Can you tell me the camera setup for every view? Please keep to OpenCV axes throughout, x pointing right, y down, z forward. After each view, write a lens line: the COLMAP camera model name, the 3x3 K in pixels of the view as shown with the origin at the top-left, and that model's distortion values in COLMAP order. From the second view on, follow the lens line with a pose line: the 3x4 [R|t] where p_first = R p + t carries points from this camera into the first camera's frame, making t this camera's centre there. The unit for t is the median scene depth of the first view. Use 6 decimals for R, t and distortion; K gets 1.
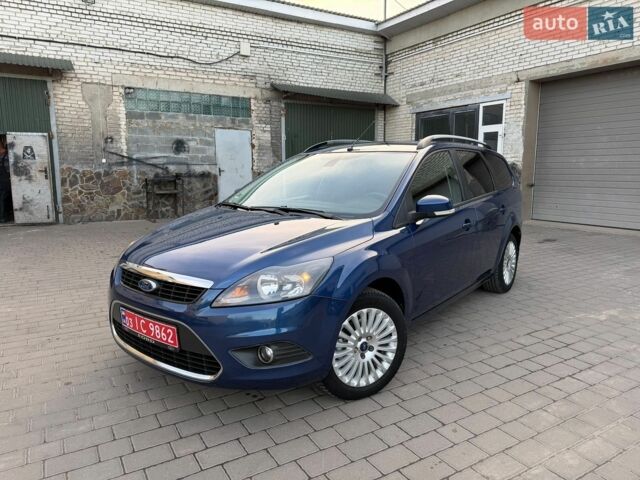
lens RADIAL K [[454.2, 0, 318.1], [0, 454.2, 240.0], [0, 0, 1]] dist [0.018380, -0.021935]
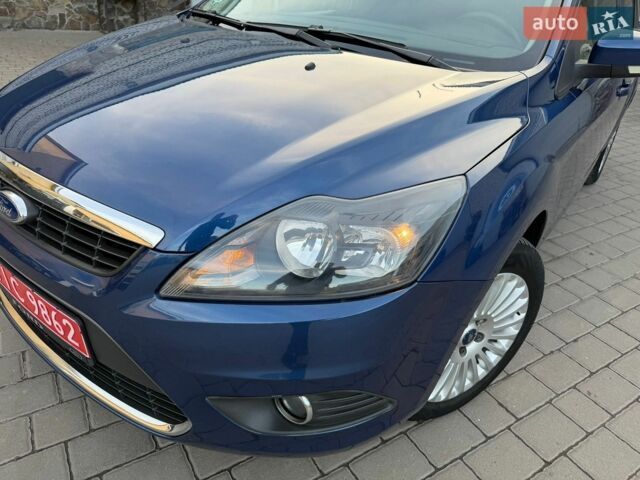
lens RADIAL K [[454.2, 0, 314.6], [0, 454.2, 241.9], [0, 0, 1]] dist [0.018380, -0.021935]
pose [[0.996960, 0.060793, 0.048735, -0.028813], [-0.074051, 0.933838, 0.349946, -0.009478], [-0.024236, -0.352491, 0.935501, 0.150251]]
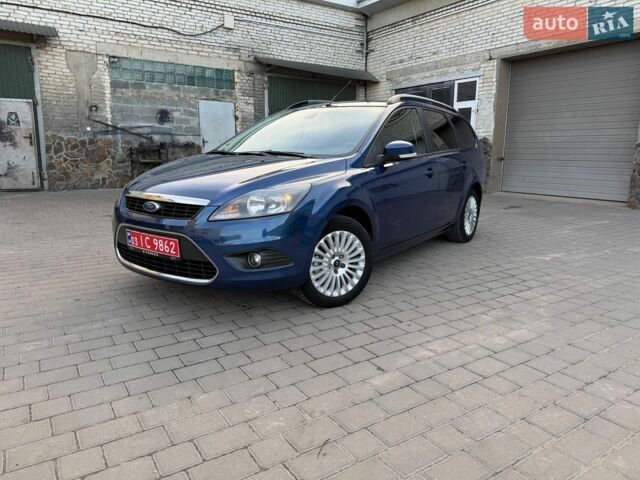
lens RADIAL K [[454.2, 0, 322.5], [0, 454.2, 235.2], [0, 0, 1]] dist [0.018380, -0.021935]
pose [[0.998800, 0.004995, 0.048726, 0.001522], [-0.006290, 0.999630, 0.026458, 0.035216], [-0.048576, -0.026733, 0.998462, -0.047490]]
